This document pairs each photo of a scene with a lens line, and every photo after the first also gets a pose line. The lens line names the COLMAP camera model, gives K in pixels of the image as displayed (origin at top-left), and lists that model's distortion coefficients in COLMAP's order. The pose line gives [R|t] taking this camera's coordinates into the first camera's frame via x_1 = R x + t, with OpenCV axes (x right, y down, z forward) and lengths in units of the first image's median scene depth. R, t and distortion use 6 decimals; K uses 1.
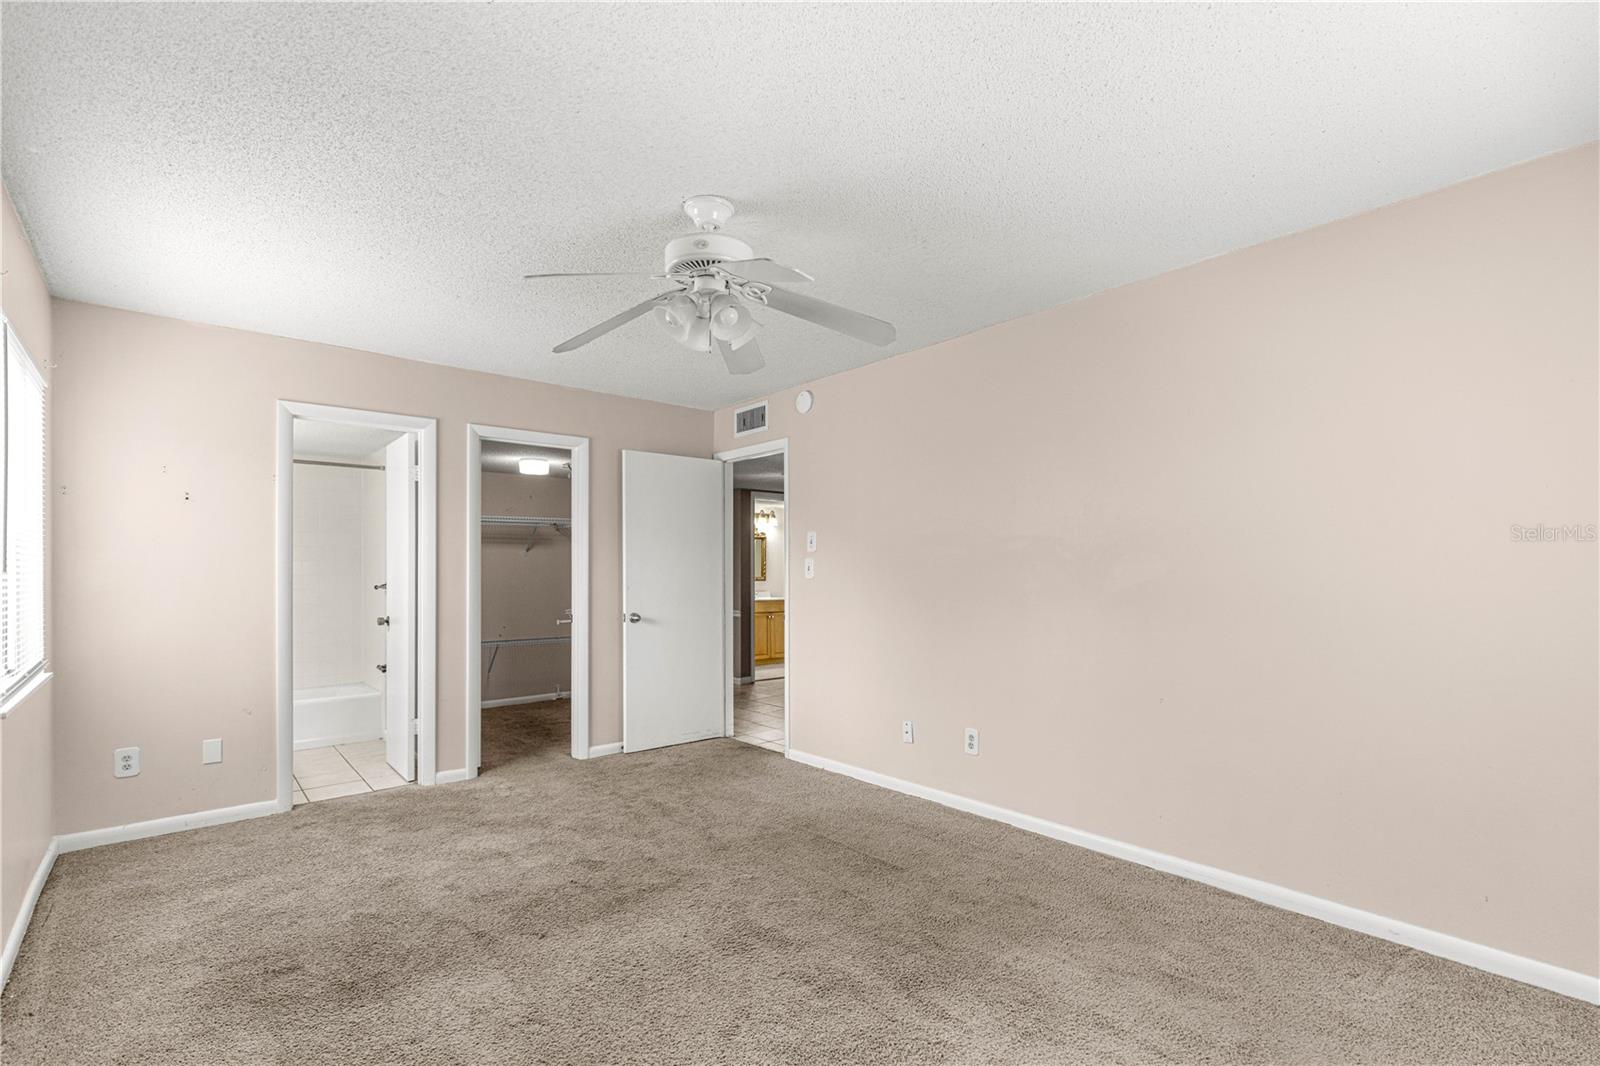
lens RADIAL K [[755.9, 0, 822.6], [0, 755.9, 573.4], [0, 0, 1]] dist [0.000292, -0.000148]
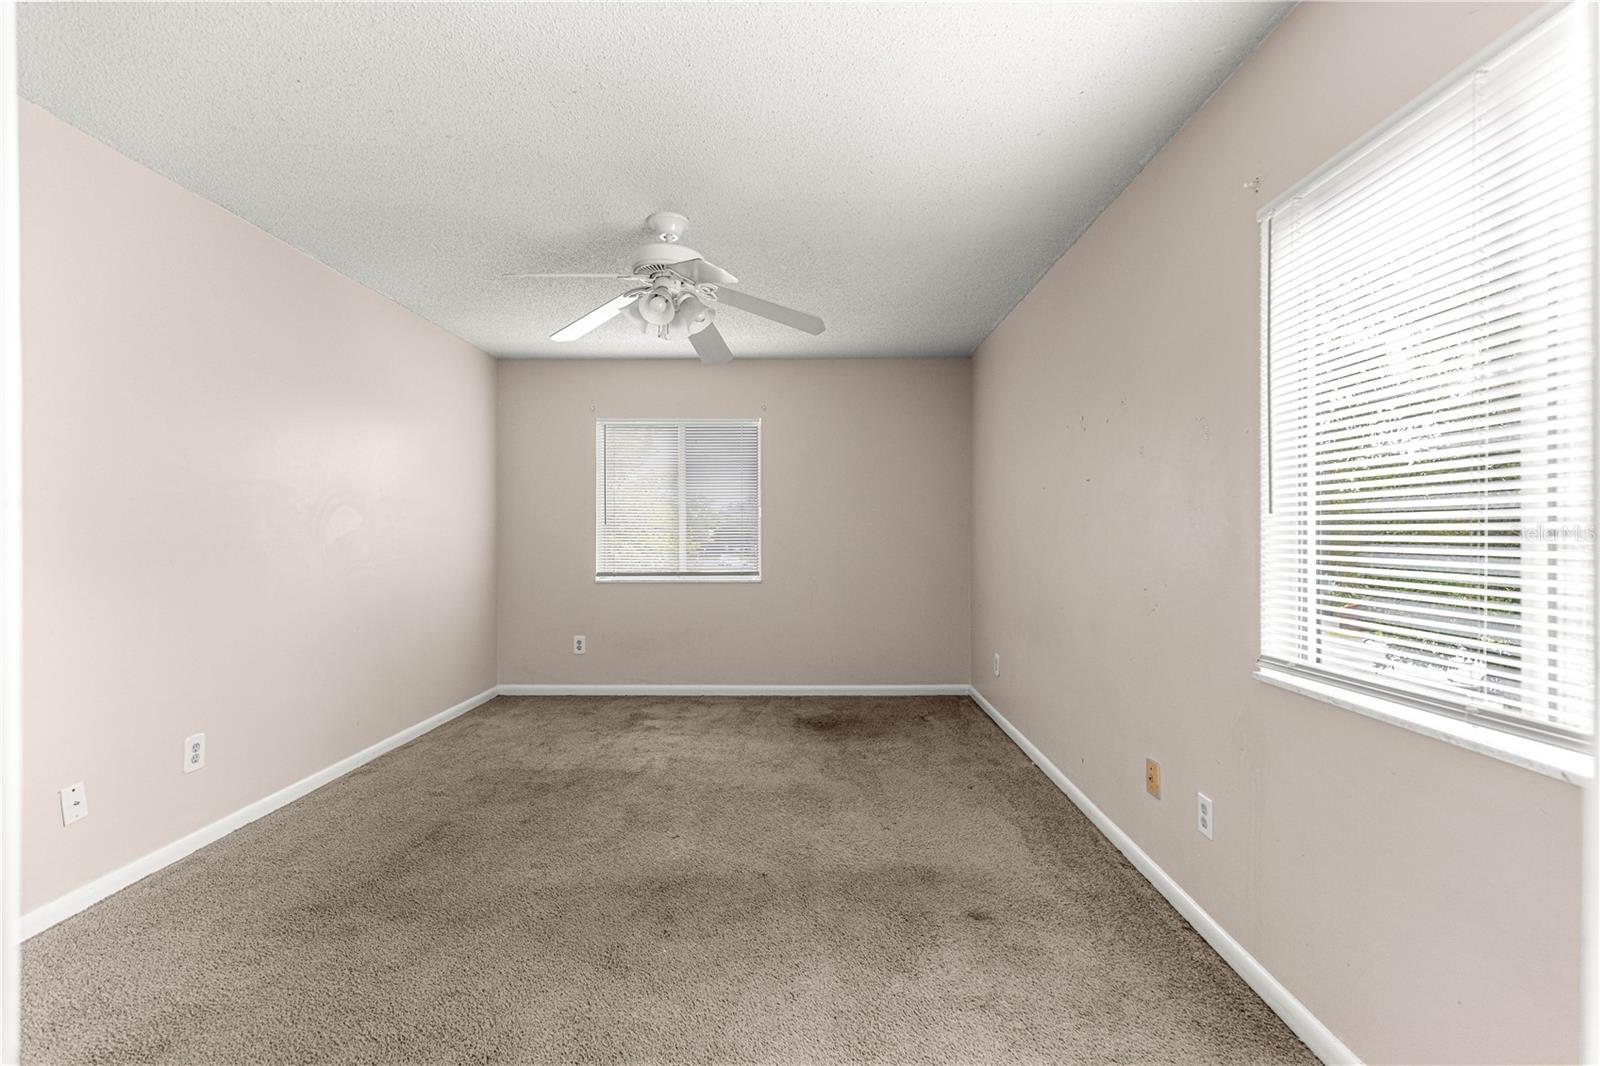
lens RADIAL K [[724.8, 0, 806.3], [0, 724.8, 538.0], [0, 0, 1]] dist [0.023065, 0.000045]
pose [[-0.744921, -0.002519, 0.667148, -0.745172], [0.005198, 0.999941, 0.009580, 0.011329], [-0.667133, 0.010604, -0.744863, 1.177399]]
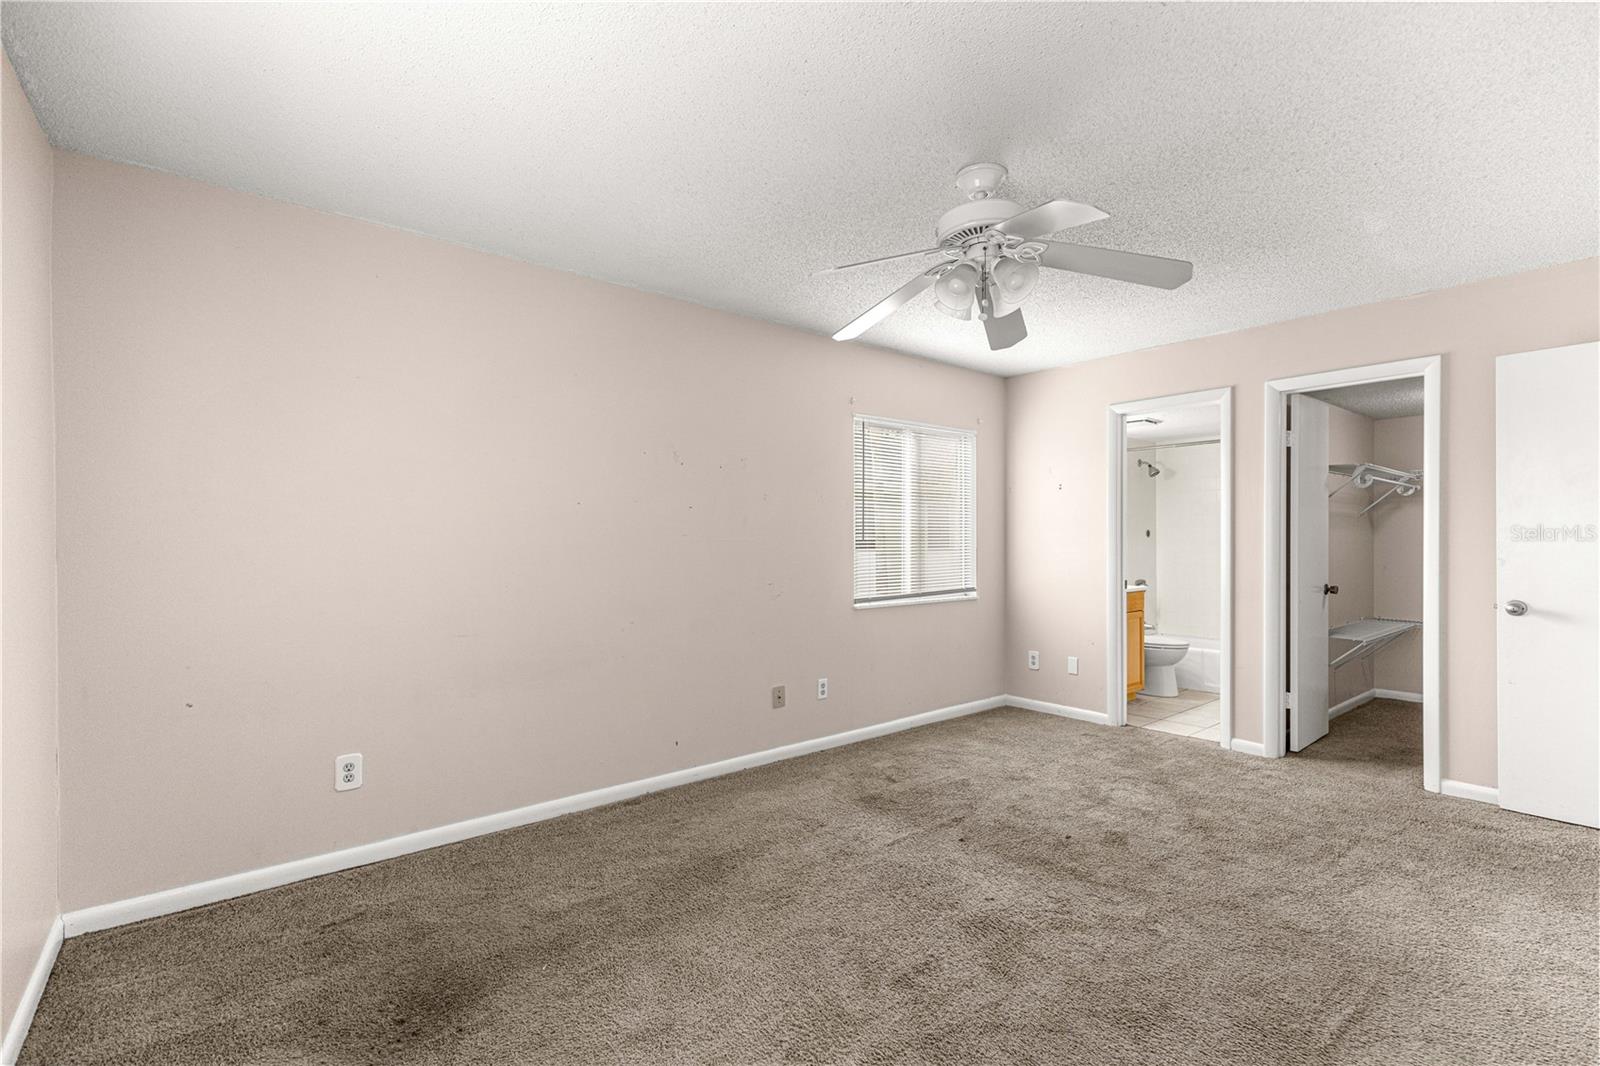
lens RADIAL K [[712.0, 0, 808.8], [0, 712.0, 542.6], [0, 0, 1]] dist [0.004836, -0.000308]
pose [[-0.035934, 0.004599, -0.999344, 0.539310], [-0.001155, 0.999989, 0.004643, -0.000386], [0.999353, 0.001321, -0.035929, 0.555257]]
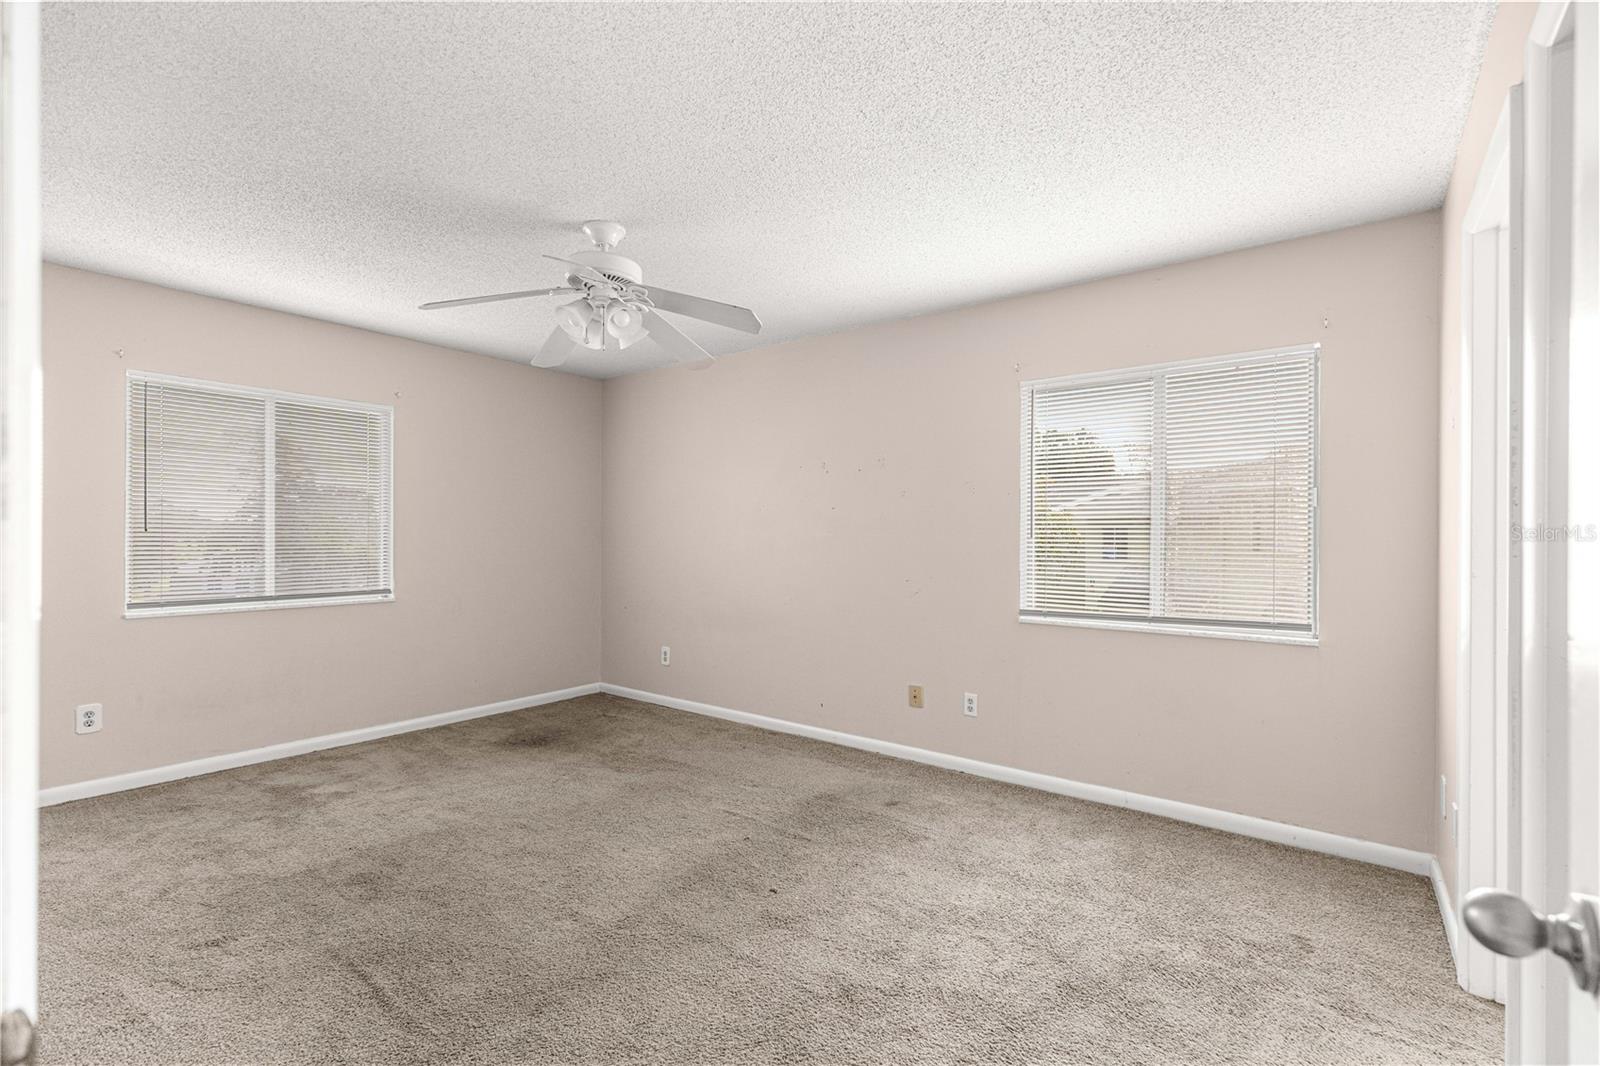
lens RADIAL K [[716.8, 0, 805.2], [0, 716.8, 551.0], [0, 0, 1]] dist [0.006314, 0.000168]
pose [[-0.980743, 0.002586, -0.195285, -0.168002], [-0.002268, 0.999694, 0.024628, -0.003726], [0.195289, 0.024596, -0.980437, 1.479991]]
